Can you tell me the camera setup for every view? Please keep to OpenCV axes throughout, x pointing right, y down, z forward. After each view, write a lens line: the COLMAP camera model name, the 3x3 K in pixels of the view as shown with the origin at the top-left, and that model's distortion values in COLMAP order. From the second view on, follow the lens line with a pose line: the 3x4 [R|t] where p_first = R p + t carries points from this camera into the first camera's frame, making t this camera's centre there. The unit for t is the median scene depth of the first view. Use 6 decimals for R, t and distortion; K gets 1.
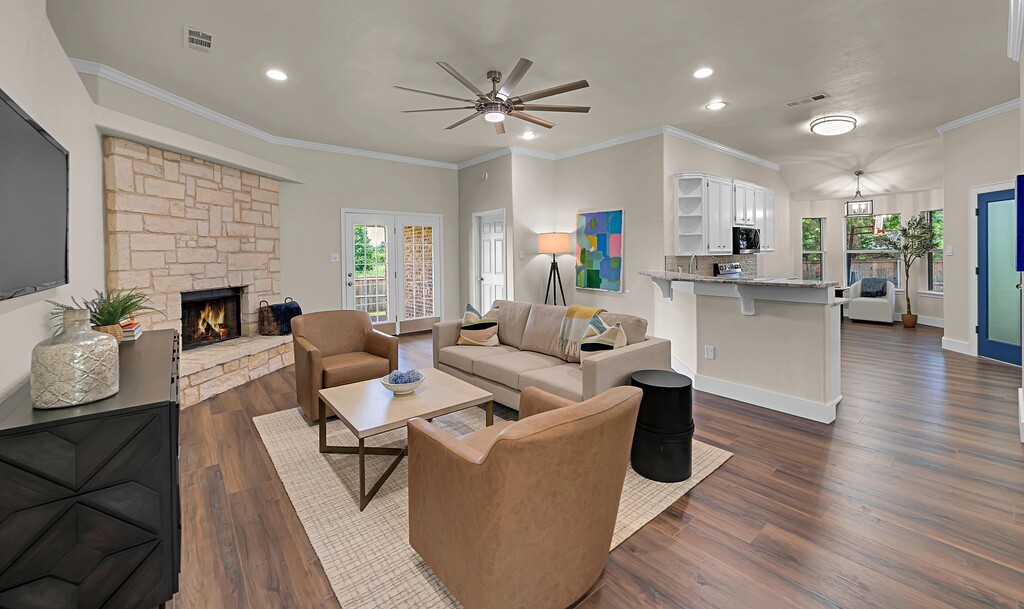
lens RADIAL K [[414.2, 0, 534.0], [0, 414.2, 258.0], [0, 0, 1]] dist [0.000264, -0.000053]
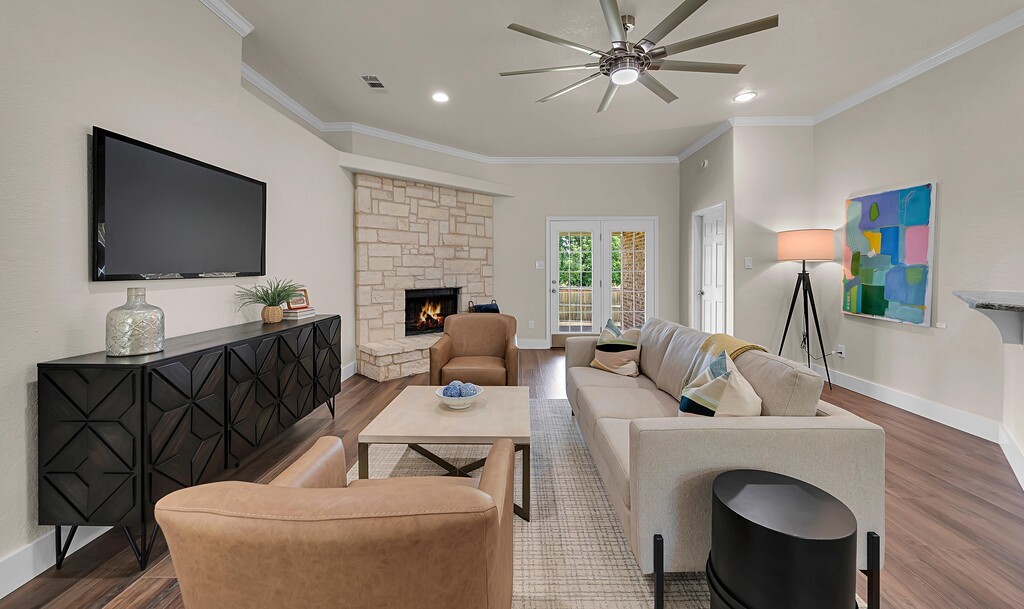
lens RADIAL K [[414.5, 0, 509.9], [0, 414.5, 272.4], [0, 0, 1]] dist [-0.001833, -0.000254]
pose [[0.742532, 0.014861, -0.669645, 0.205790], [-0.012456, 0.999887, 0.008378, 0.012996], [0.669694, 0.002121, 0.742634, 0.226184]]
